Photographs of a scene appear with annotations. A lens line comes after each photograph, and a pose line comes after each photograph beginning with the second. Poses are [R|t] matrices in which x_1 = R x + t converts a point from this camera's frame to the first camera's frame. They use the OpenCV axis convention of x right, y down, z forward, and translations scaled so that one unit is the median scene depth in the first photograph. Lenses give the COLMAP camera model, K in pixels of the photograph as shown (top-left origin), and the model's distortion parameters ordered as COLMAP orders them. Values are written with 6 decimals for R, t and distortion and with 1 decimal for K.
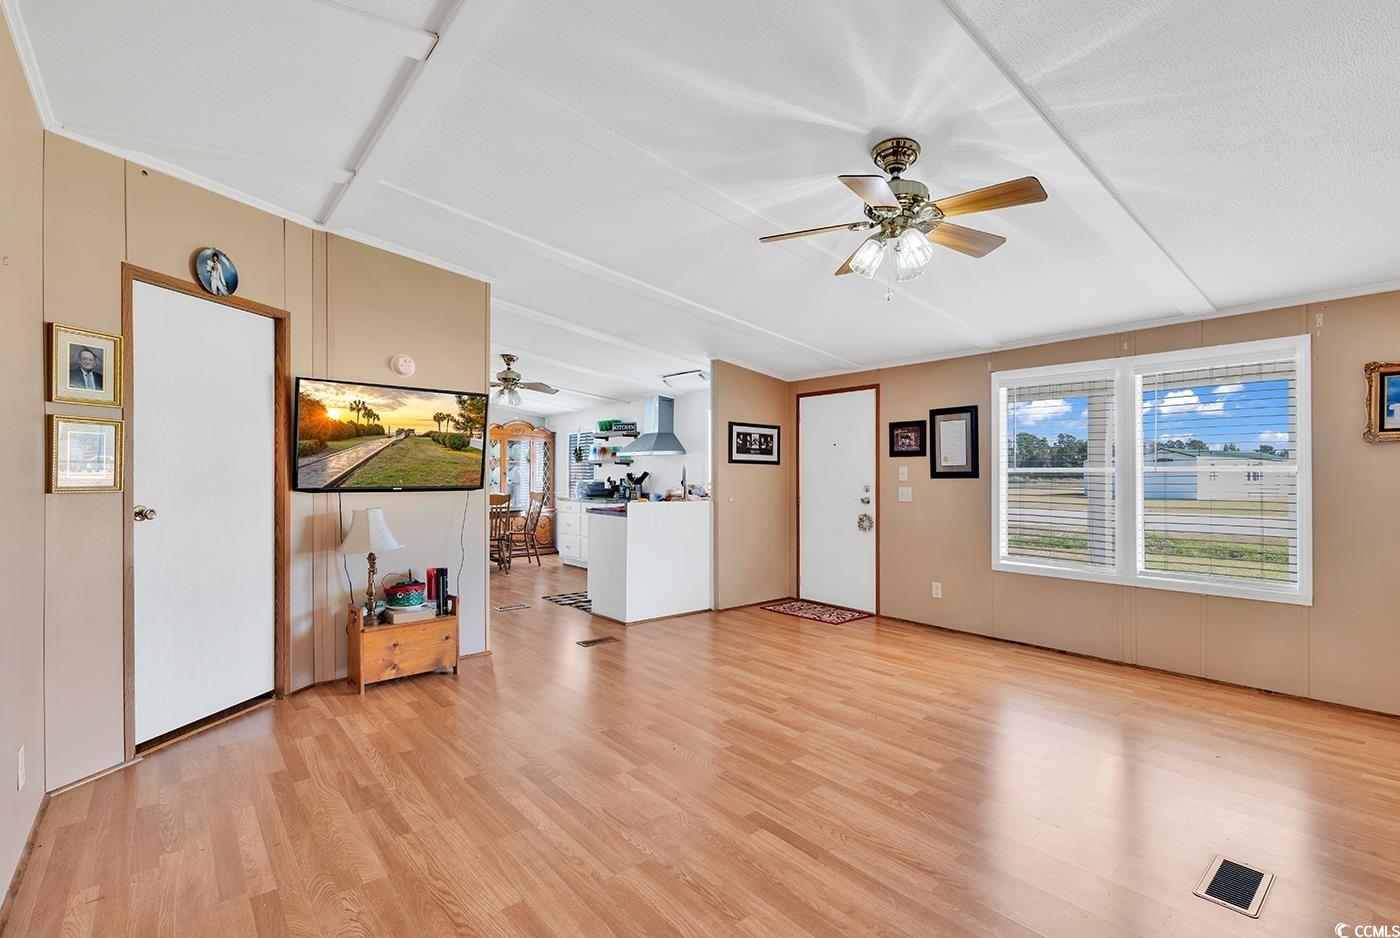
lens RADIAL K [[637.8, 0, 708.1], [0, 637.8, 475.0], [0, 0, 1]] dist [0.003074, 0.000102]
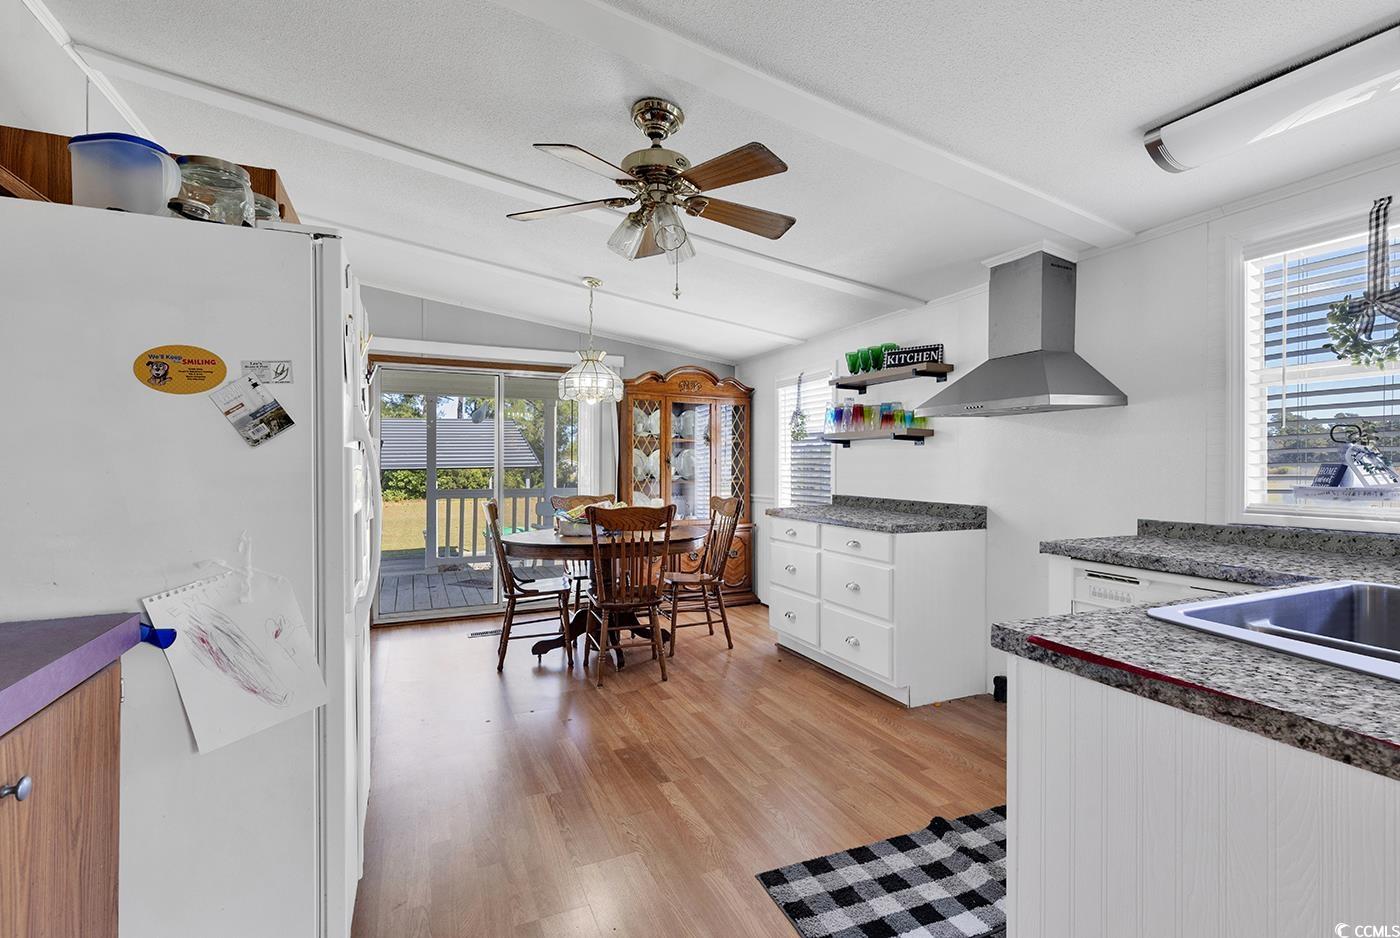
lens RADIAL K [[642.9, 0, 704.9], [0, 642.9, 467.5], [0, 0, 1]] dist [0.005188, -0.000457]
pose [[0.962647, -0.001139, -0.270757, -0.330800], [0.002171, 0.999991, 0.003512, 0.002435], [0.270751, -0.003969, 0.962641, 1.150459]]
